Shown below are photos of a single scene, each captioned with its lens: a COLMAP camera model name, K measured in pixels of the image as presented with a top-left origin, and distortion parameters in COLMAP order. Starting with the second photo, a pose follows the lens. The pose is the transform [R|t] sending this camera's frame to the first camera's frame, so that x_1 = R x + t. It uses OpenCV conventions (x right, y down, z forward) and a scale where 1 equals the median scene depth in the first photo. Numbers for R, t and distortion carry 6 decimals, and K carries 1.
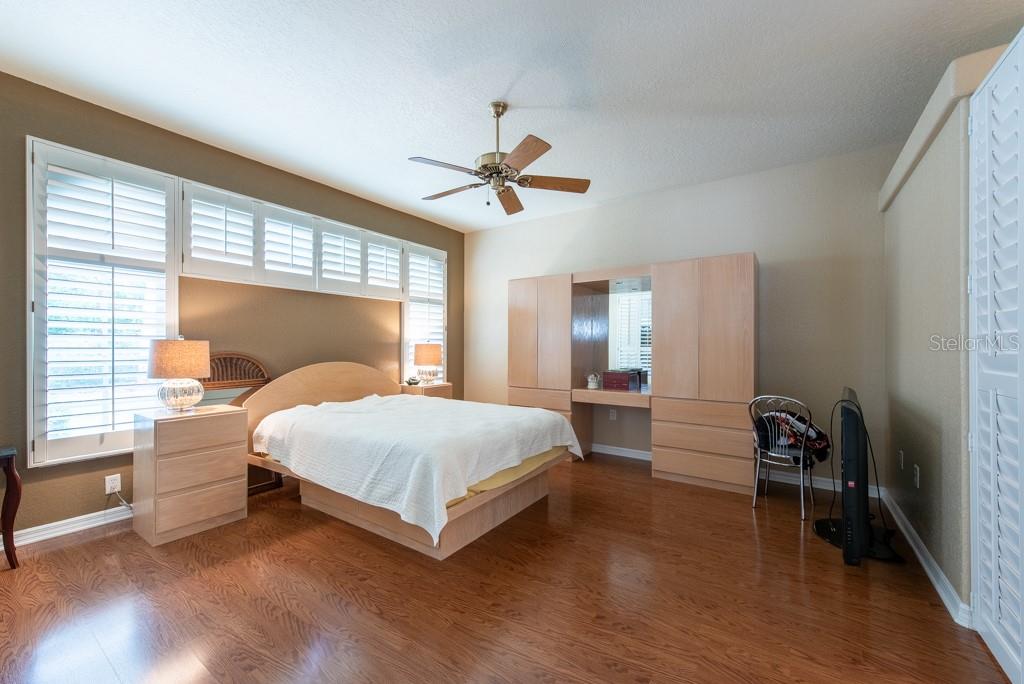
lens RADIAL K [[409.0, 0, 520.9], [0, 409.0, 344.0], [0, 0, 1]] dist [0.014014, -0.002455]
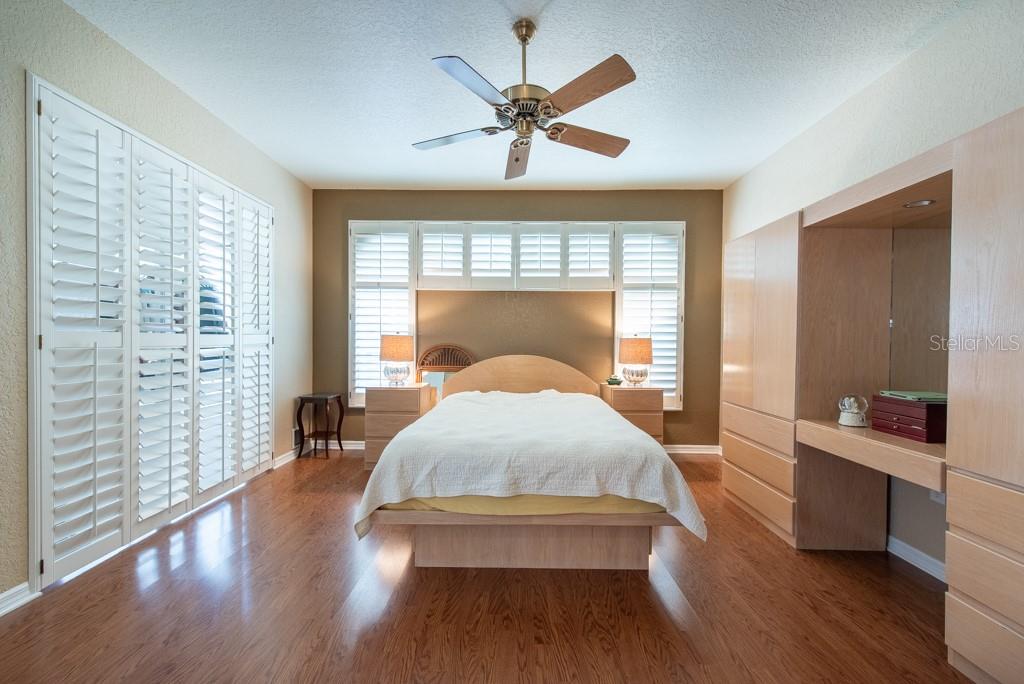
lens RADIAL K [[409.0, 0, 514.0], [0, 409.0, 343.0], [0, 0, 1]] dist [0.014014, -0.002455]
pose [[0.533848, 0.006816, -0.845553, 0.419228], [-0.003800, 0.999977, 0.005662, 0.006372], [0.845572, 0.000190, 0.533862, 0.407972]]
